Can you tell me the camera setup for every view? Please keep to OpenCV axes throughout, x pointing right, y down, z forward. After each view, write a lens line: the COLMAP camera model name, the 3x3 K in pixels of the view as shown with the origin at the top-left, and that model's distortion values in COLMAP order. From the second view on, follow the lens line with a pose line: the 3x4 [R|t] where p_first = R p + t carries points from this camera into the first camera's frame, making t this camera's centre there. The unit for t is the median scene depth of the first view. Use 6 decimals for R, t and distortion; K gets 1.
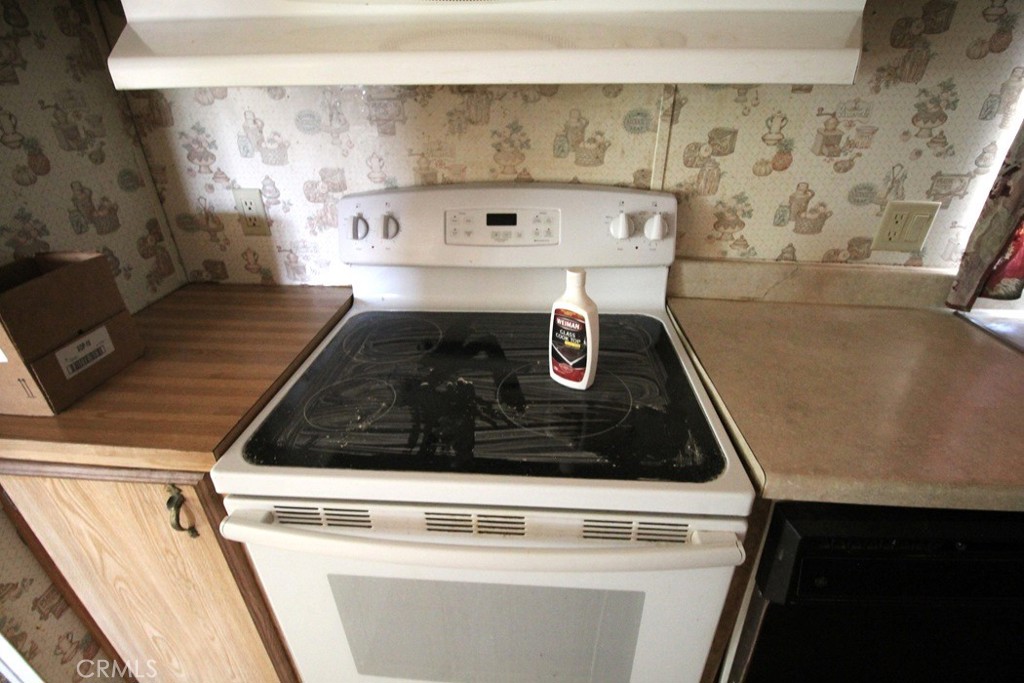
lens RADIAL K [[481.2, 0, 509.5], [0, 481.2, 329.9], [0, 0, 1]] dist [0.001726, -0.014082]
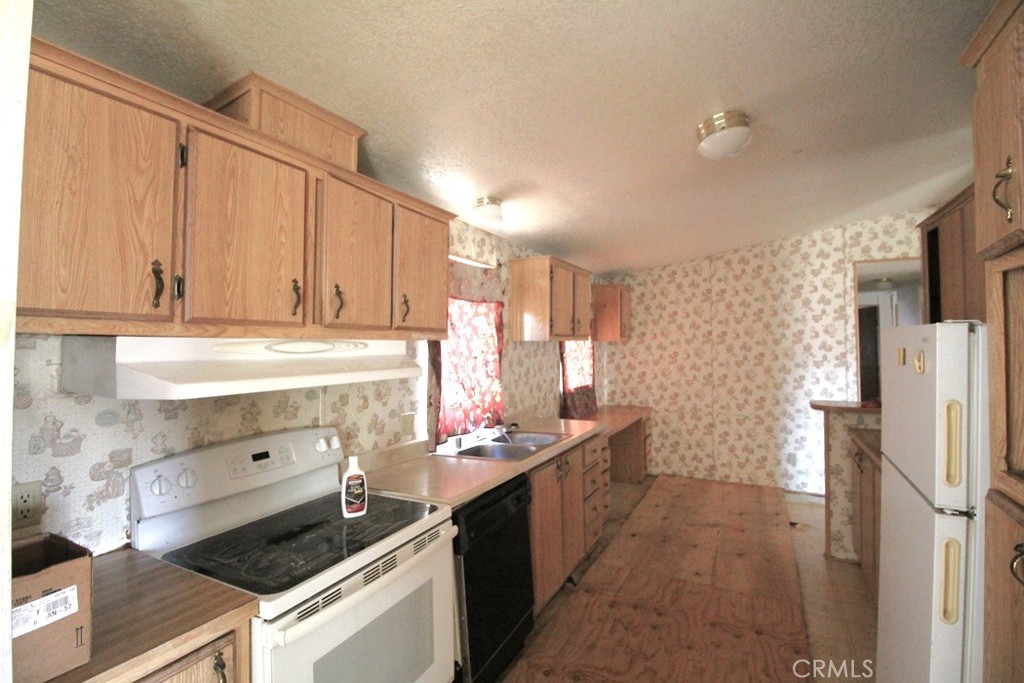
lens RADIAL K [[481.2, 0, 509.5], [0, 481.2, 329.9], [0, 0, 1]] dist [0.001726, -0.014082]
pose [[0.404394, 0.031537, 0.914041, -1.180227], [0.432291, 0.874128, -0.221416, 0.124620], [-0.805971, 0.484671, 0.339859, -0.454097]]
